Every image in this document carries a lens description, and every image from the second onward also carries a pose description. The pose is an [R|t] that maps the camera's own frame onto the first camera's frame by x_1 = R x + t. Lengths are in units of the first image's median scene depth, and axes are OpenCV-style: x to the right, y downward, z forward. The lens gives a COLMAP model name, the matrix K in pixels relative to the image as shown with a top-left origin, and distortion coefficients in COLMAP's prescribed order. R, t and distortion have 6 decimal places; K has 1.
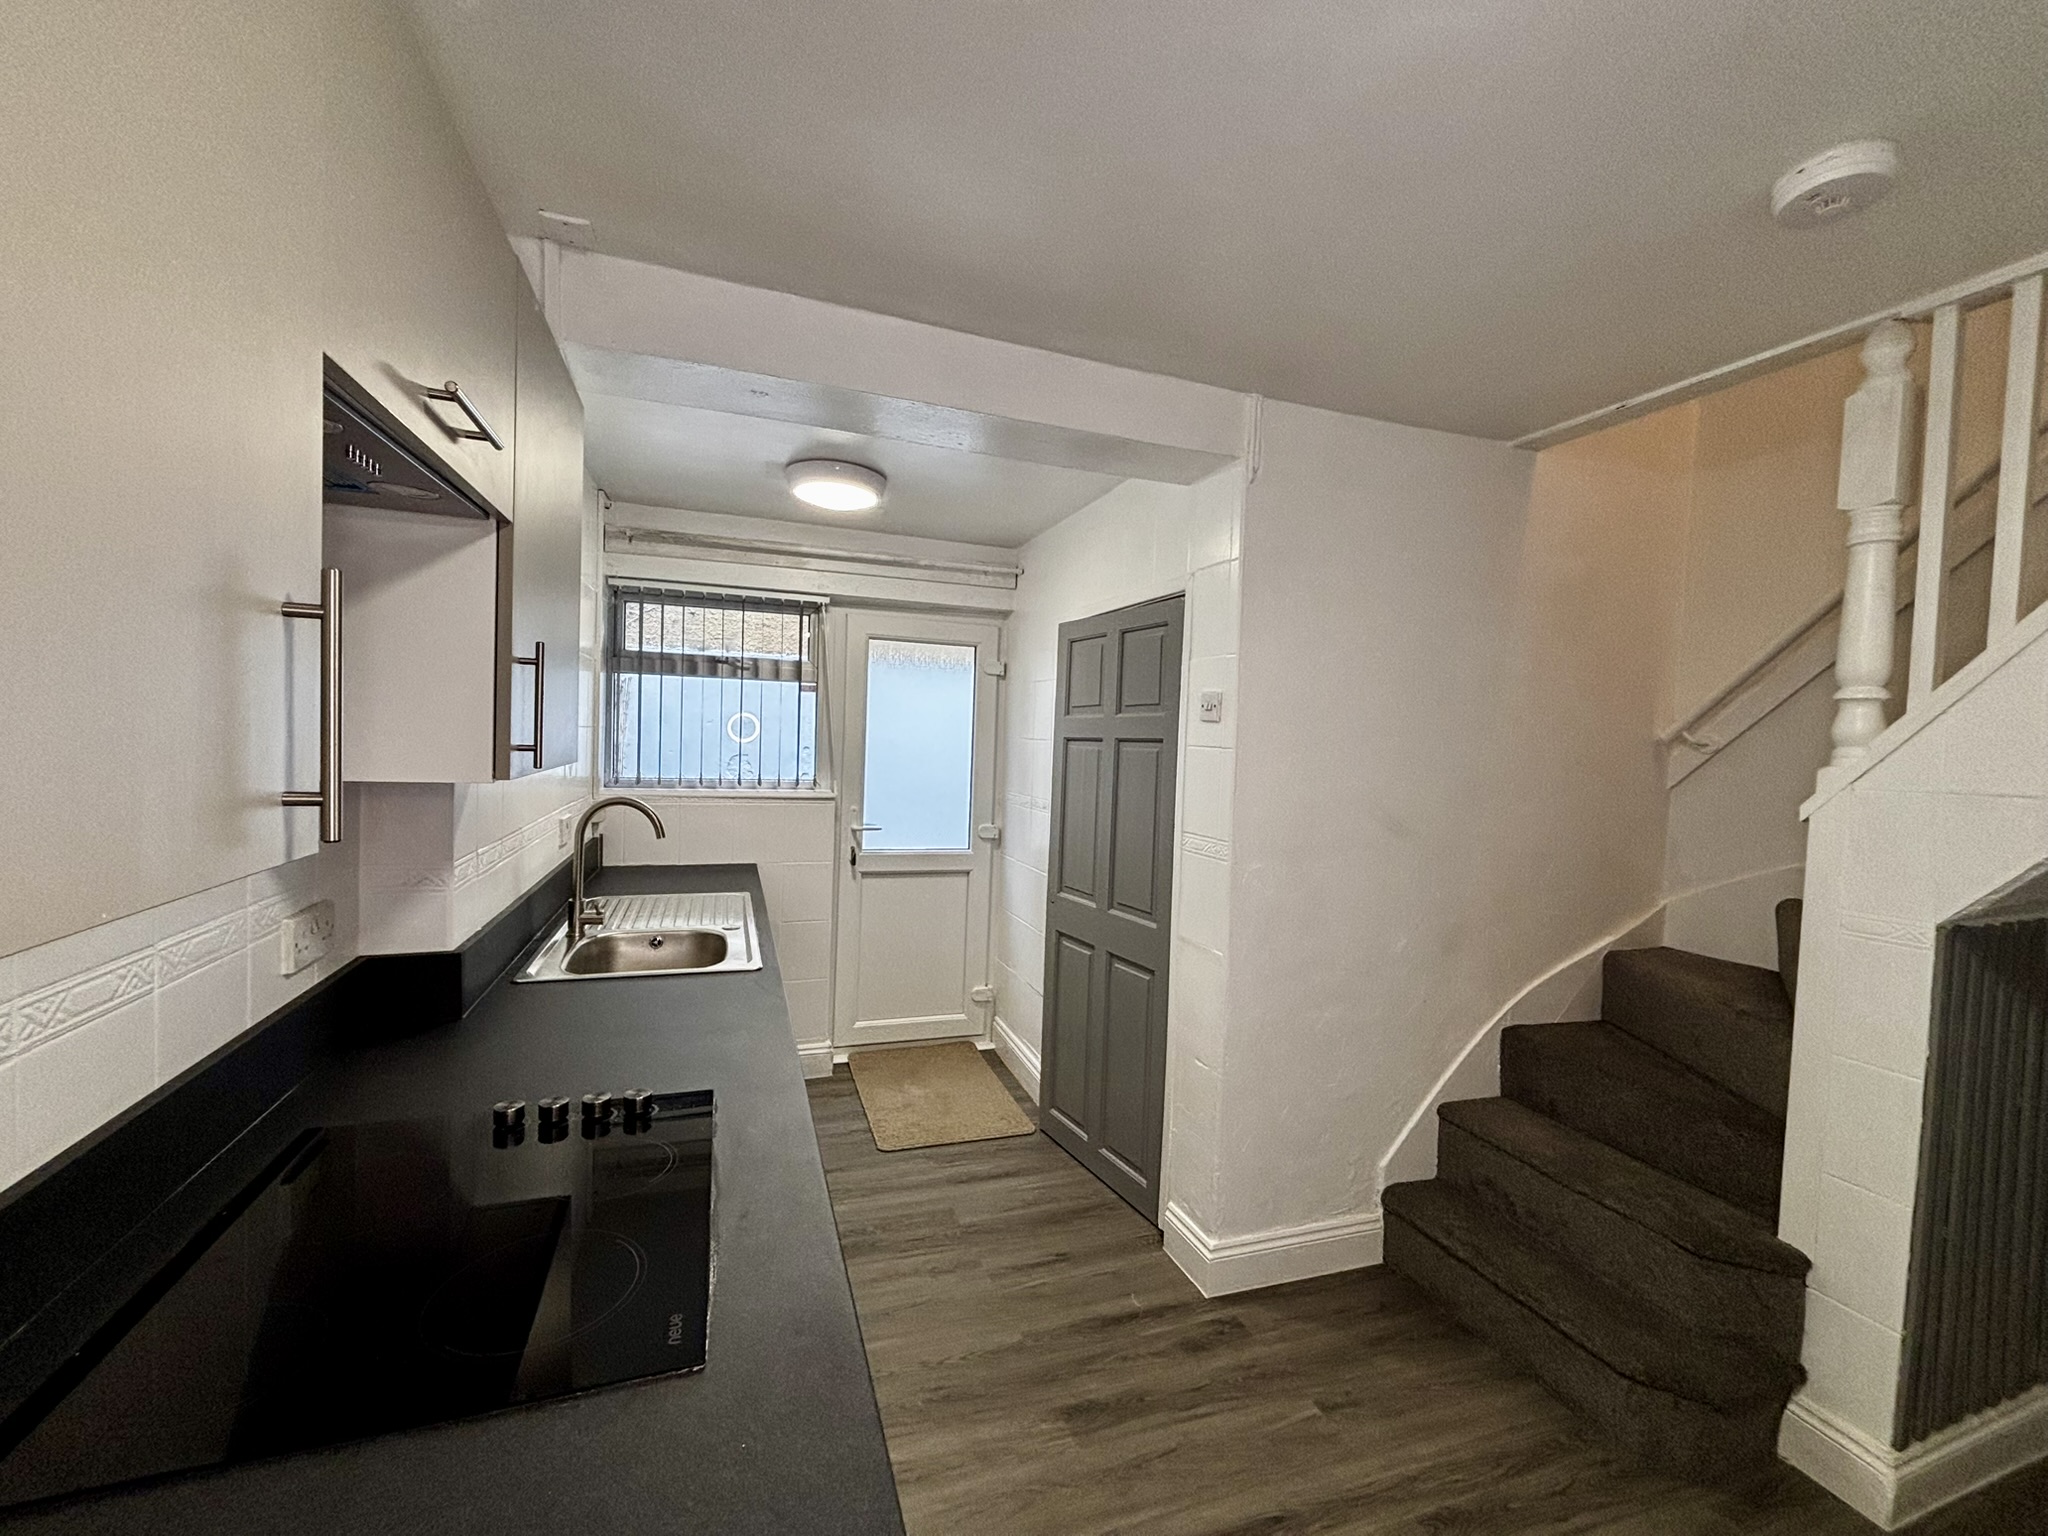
lens RADIAL K [[829.7, 0, 1019.6], [0, 829.7, 763.9], [0, 0, 1]] dist [-0.002187, -0.000376]
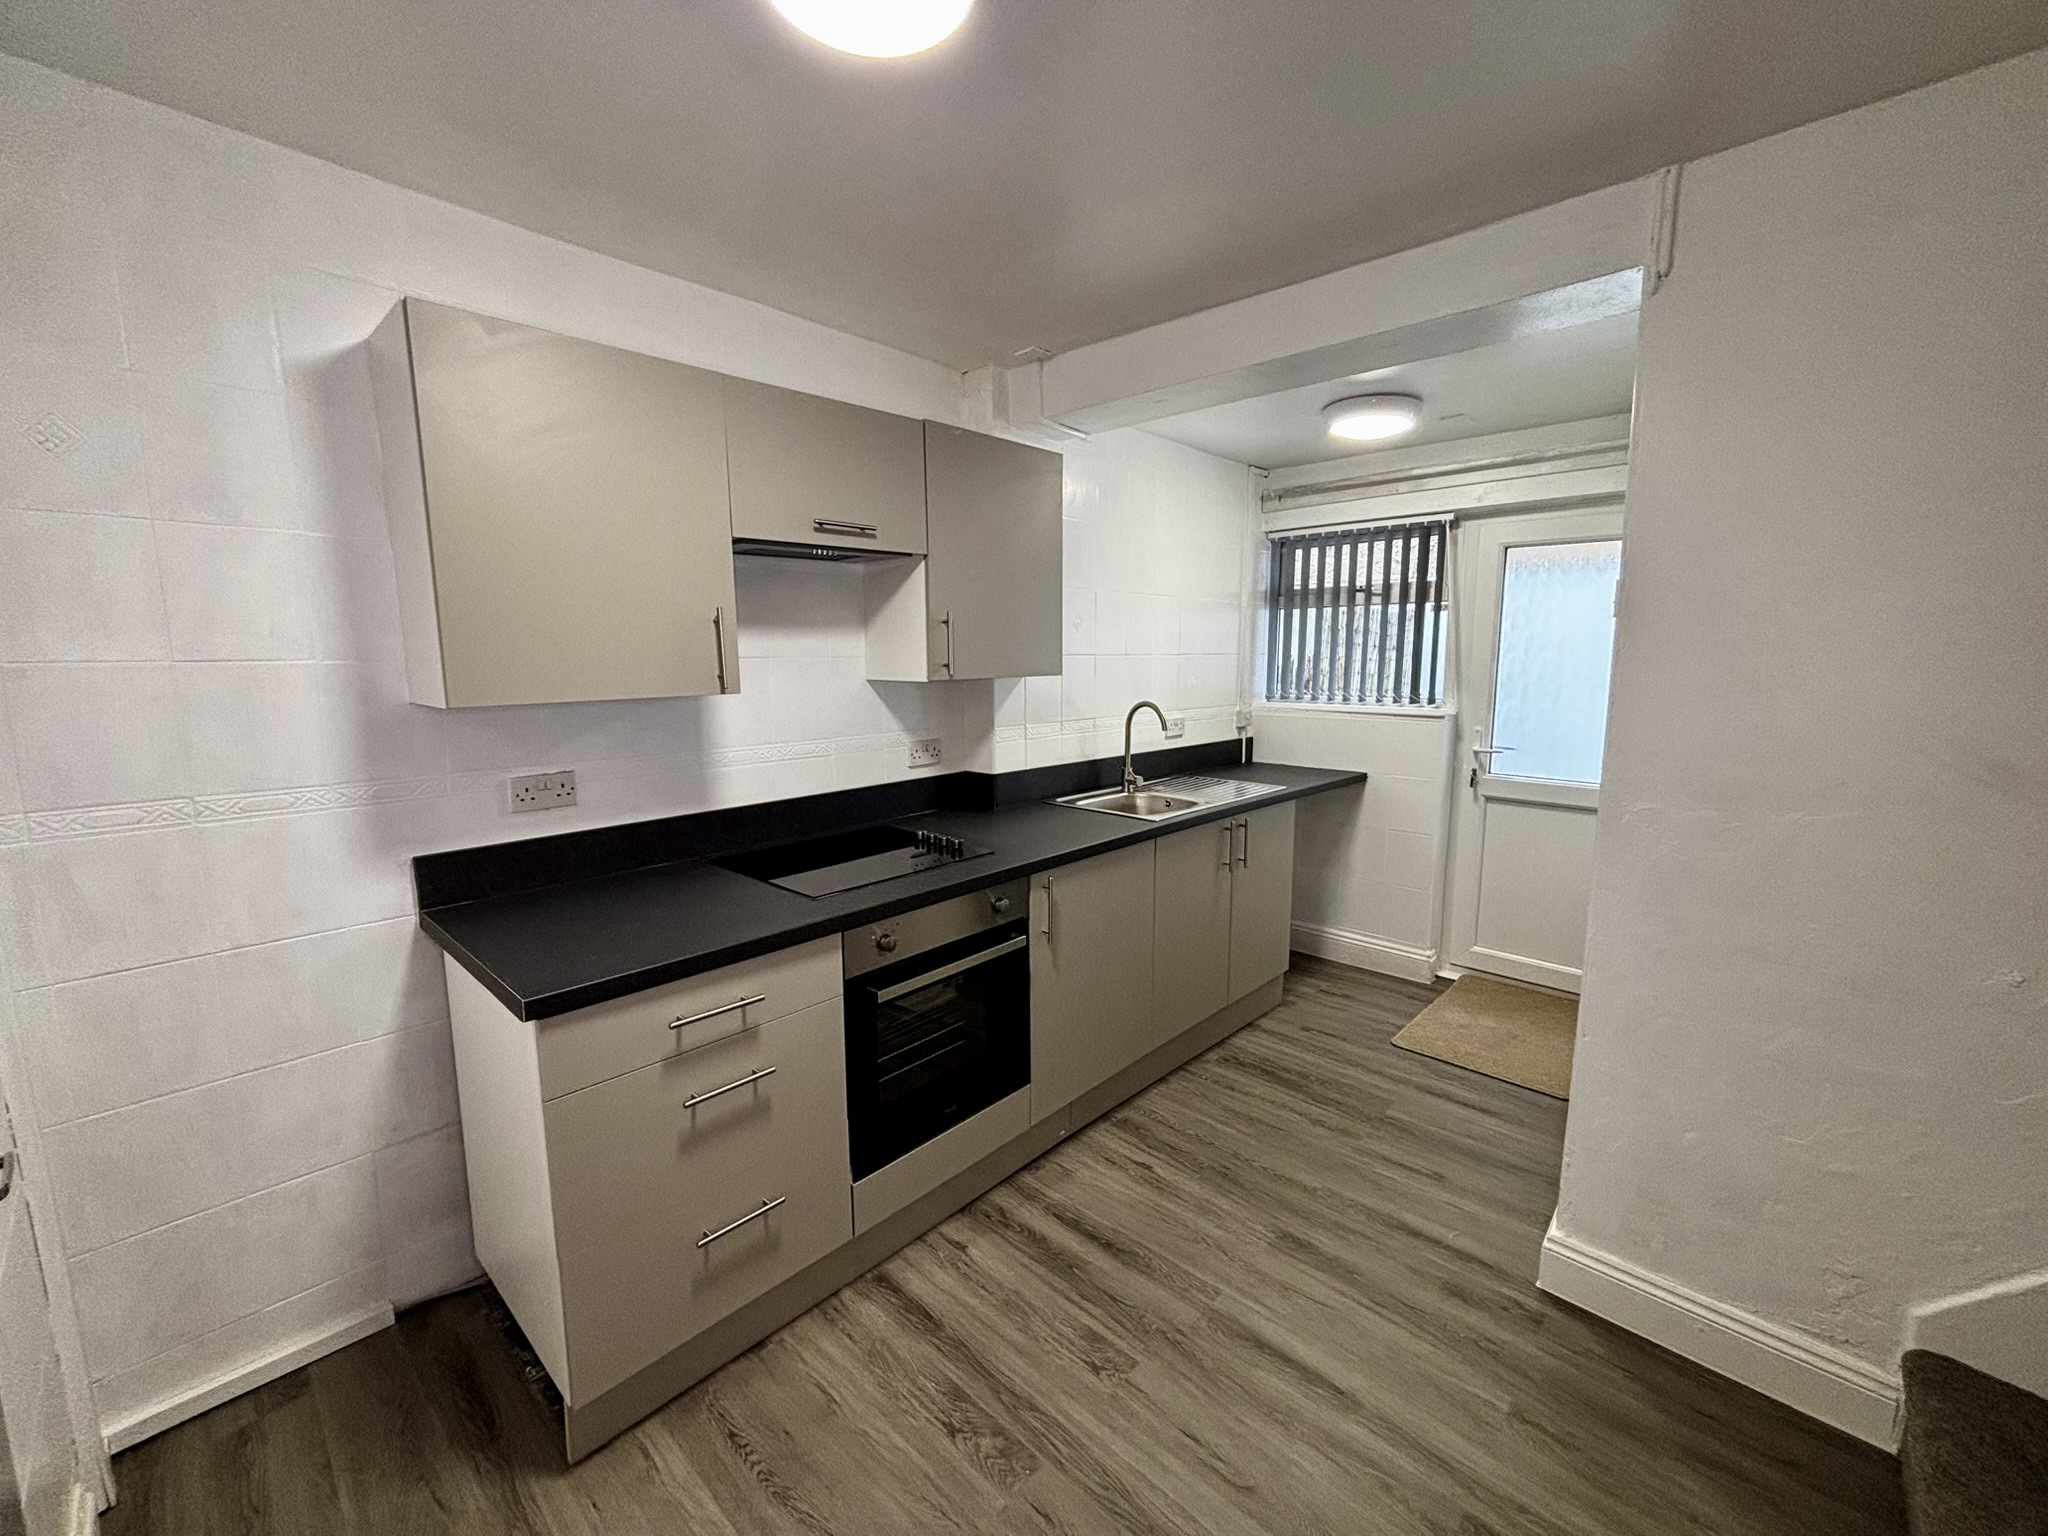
lens RADIAL K [[823.2, 0, 1024.0], [0, 823.2, 768.0], [0, 0, 1]] dist [0.002361, 0.000123]
pose [[0.457742, 0.088908, -0.884628, 0.576727], [-0.011099, 0.995481, 0.094305, 0.018963], [0.889016, -0.033349, 0.456661, 0.114450]]
